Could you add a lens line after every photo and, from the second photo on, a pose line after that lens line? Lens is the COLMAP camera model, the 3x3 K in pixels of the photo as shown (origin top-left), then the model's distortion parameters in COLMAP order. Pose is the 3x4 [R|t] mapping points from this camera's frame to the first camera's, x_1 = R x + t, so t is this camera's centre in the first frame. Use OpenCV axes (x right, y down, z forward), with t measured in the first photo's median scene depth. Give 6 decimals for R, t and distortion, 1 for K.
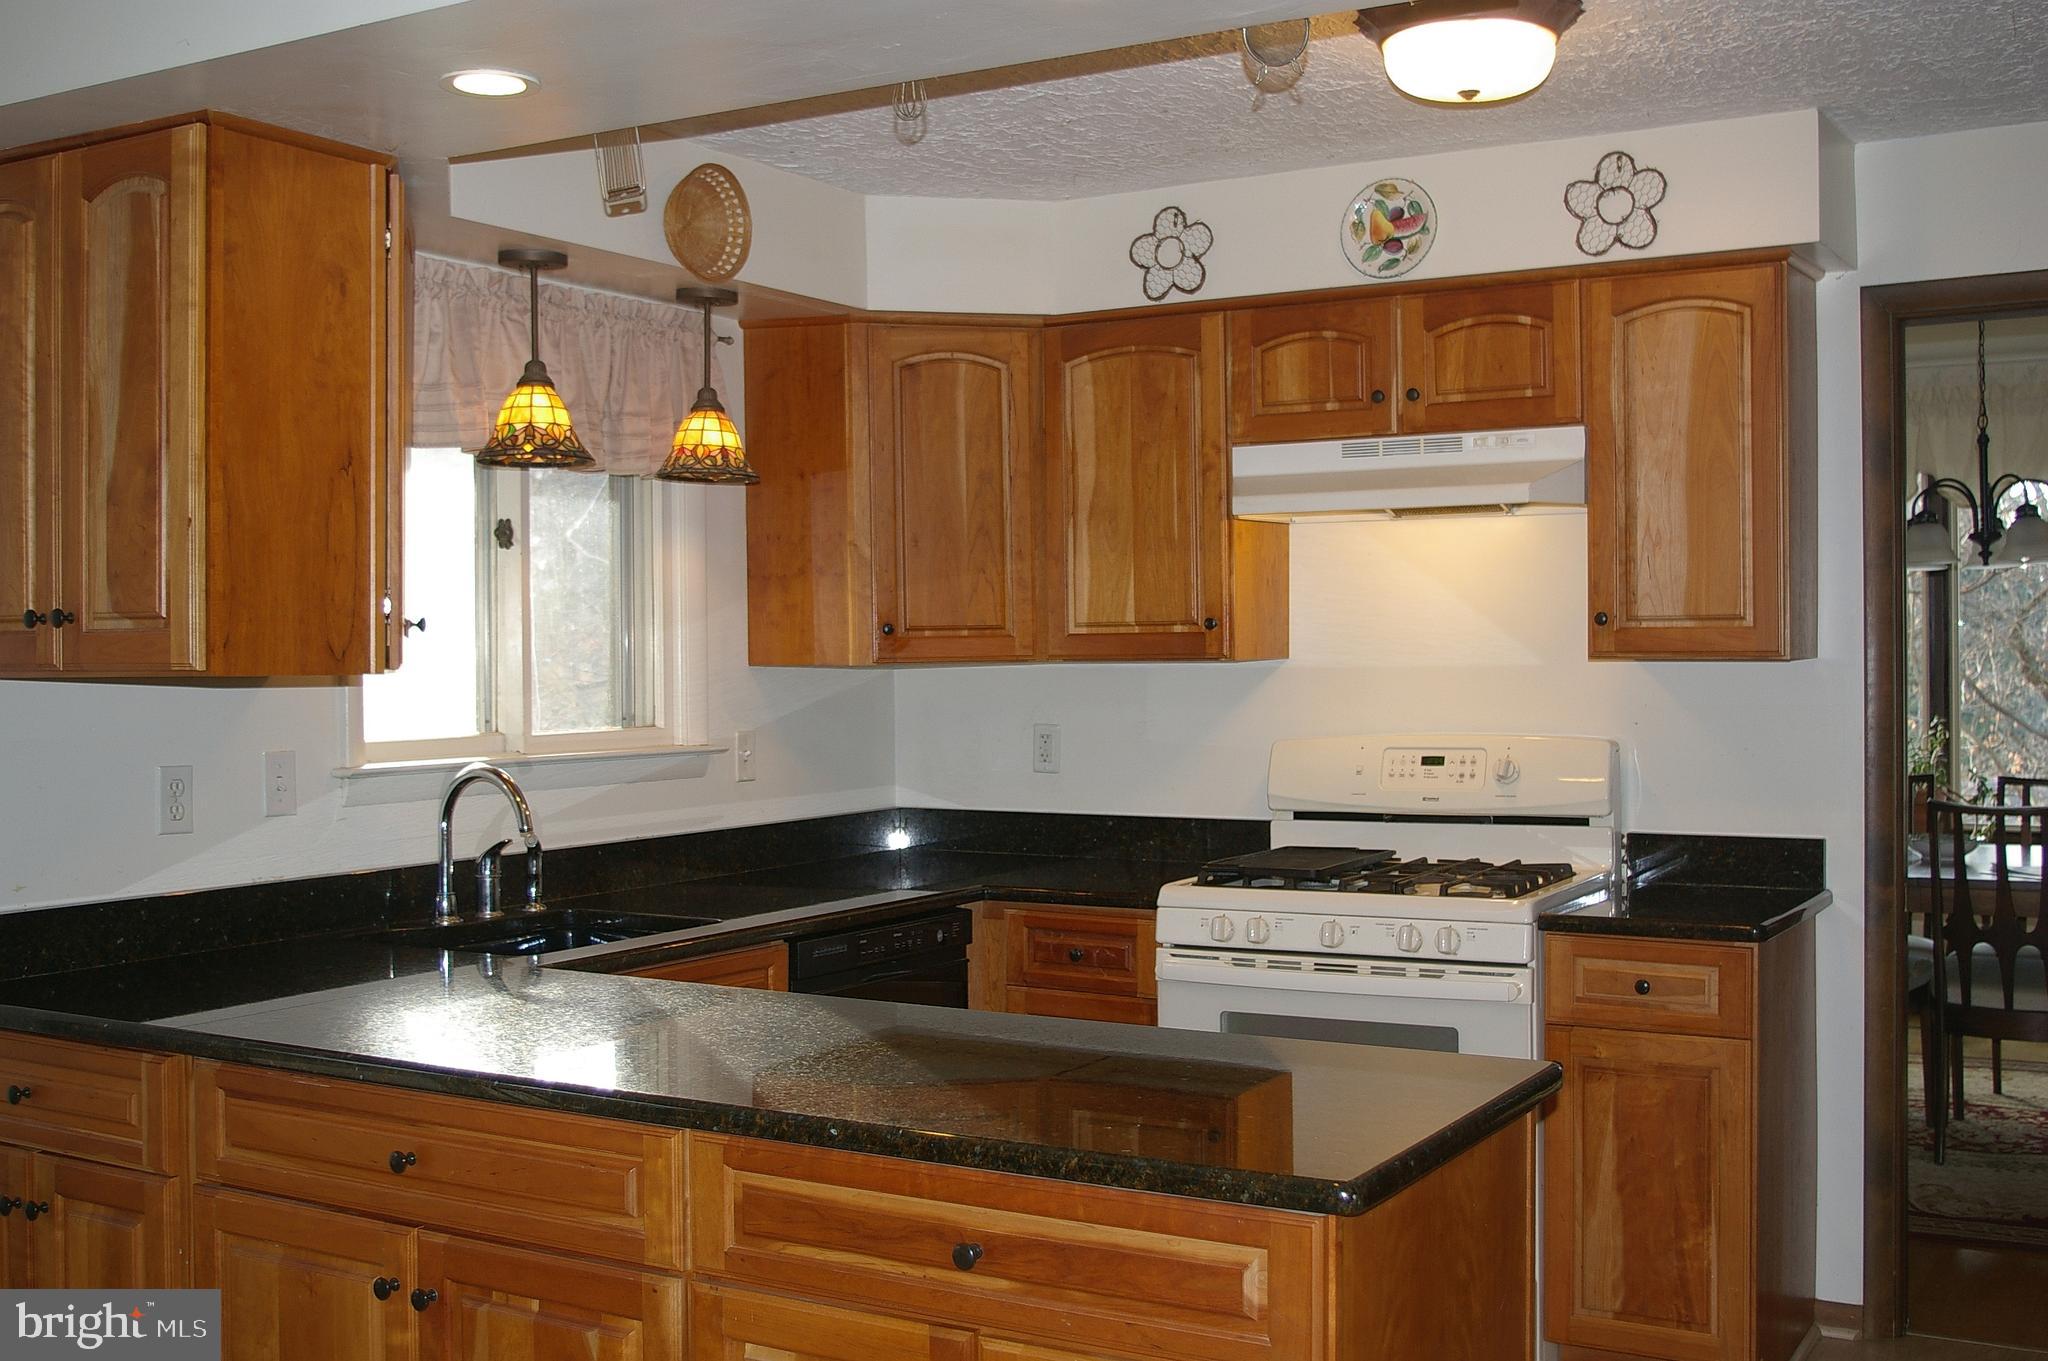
lens RADIAL K [[2177.7, 0, 1024.0], [0, 2177.7, 680.5], [0, 0, 1]] dist [-0.014037, -0.005986]
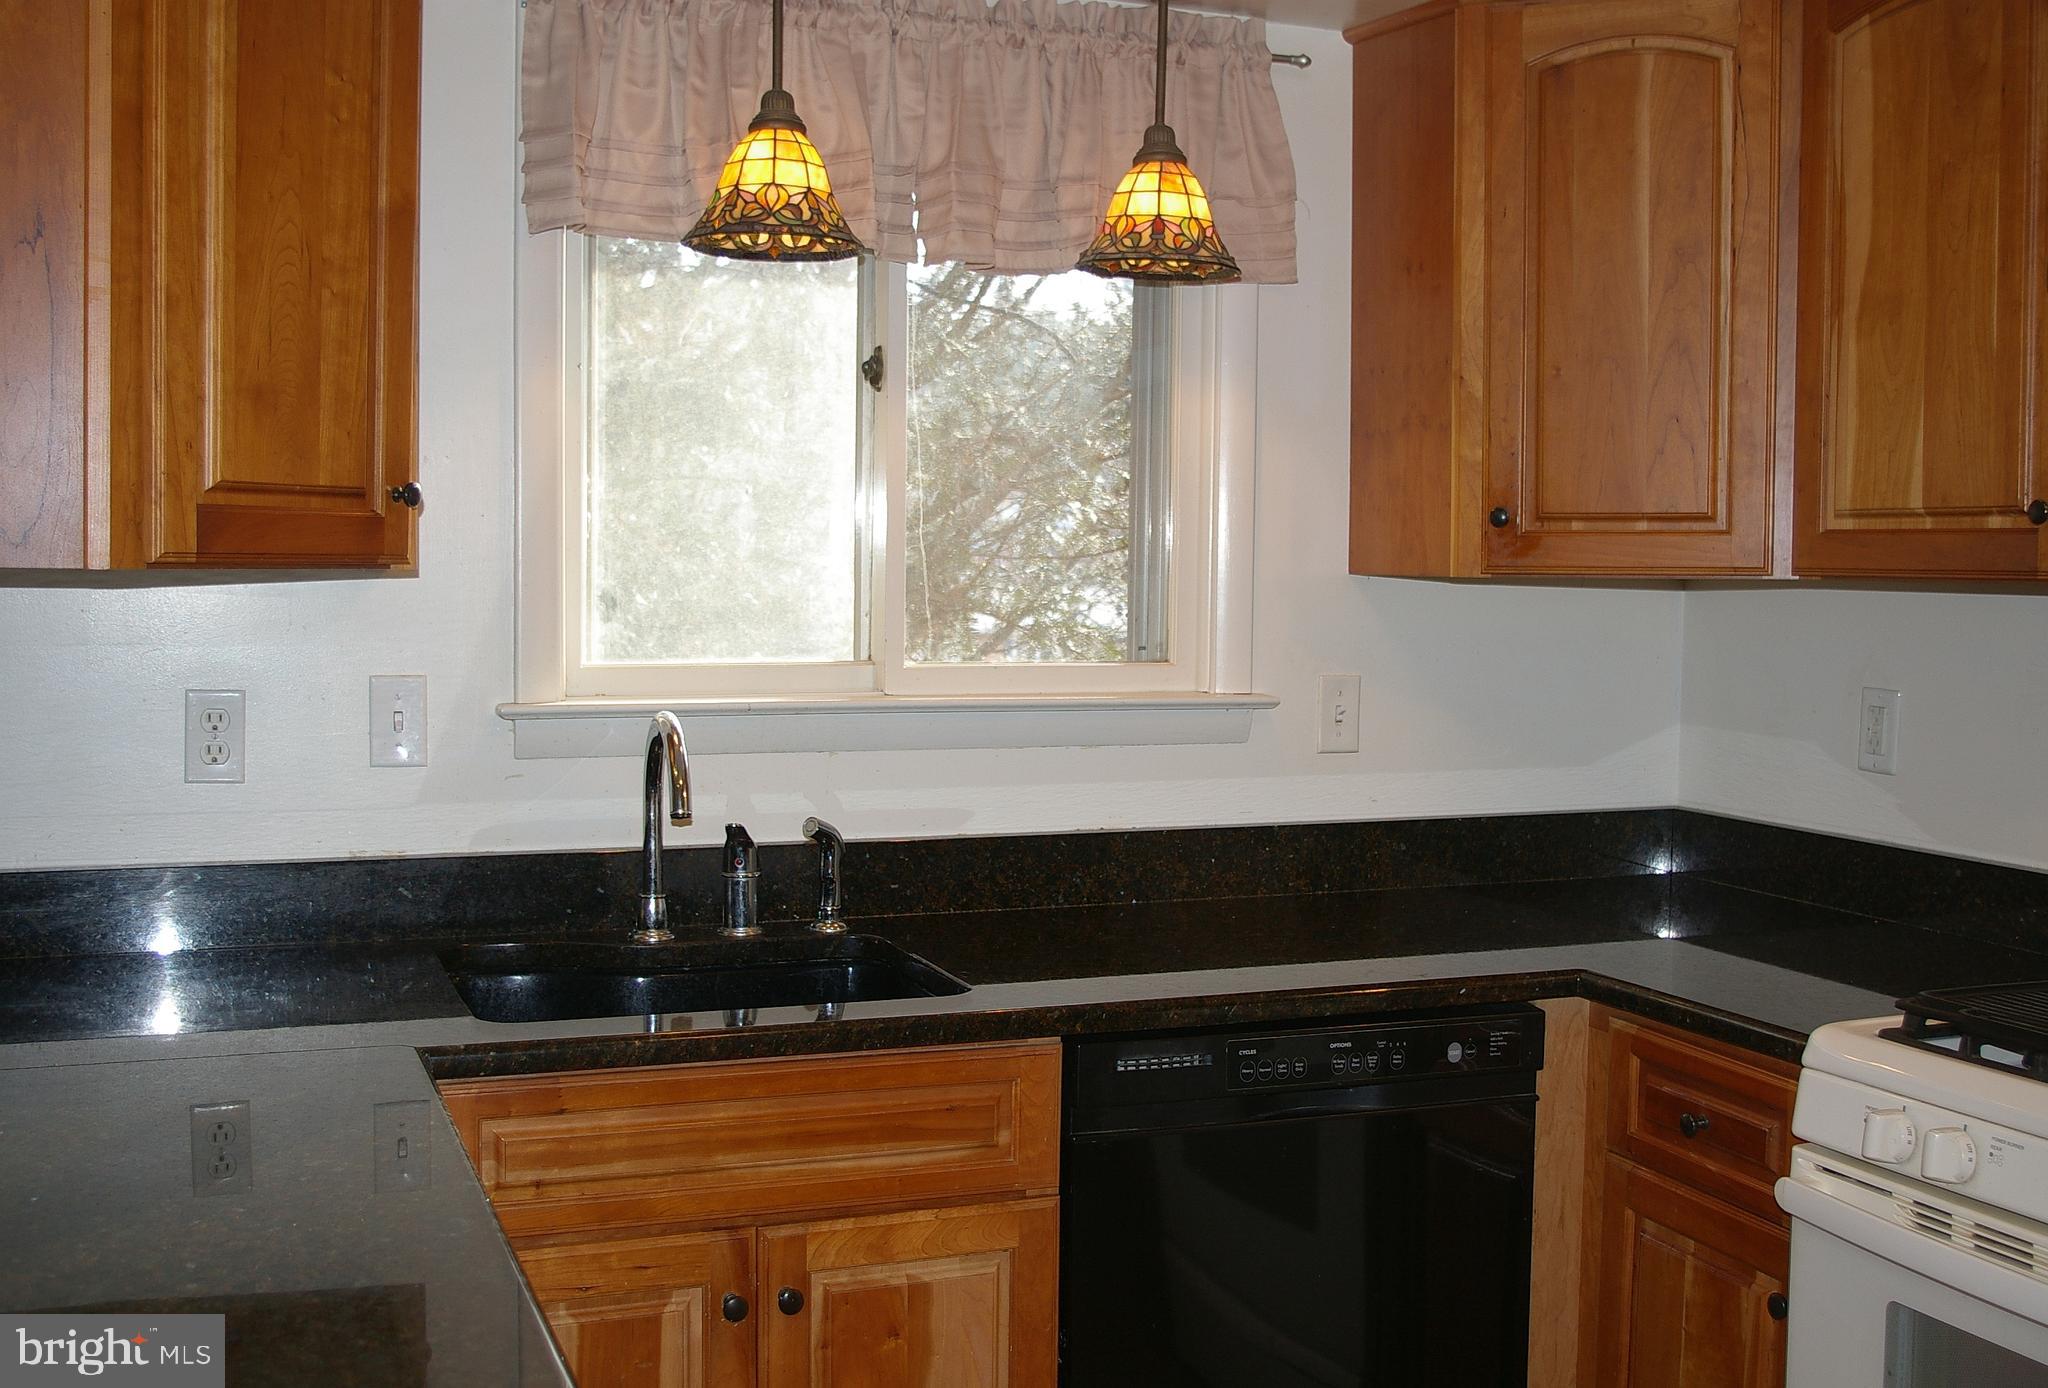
lens RADIAL K [[2233.1, 0, 1026.9], [0, 2233.1, 671.1], [0, 0, 1]] dist [-0.024094, 0.019996]
pose [[0.797515, 0.051413, -0.601105, 0.203900], [-0.027897, 0.998439, 0.048385, -0.007496], [0.602654, -0.021819, 0.797704, 0.433932]]
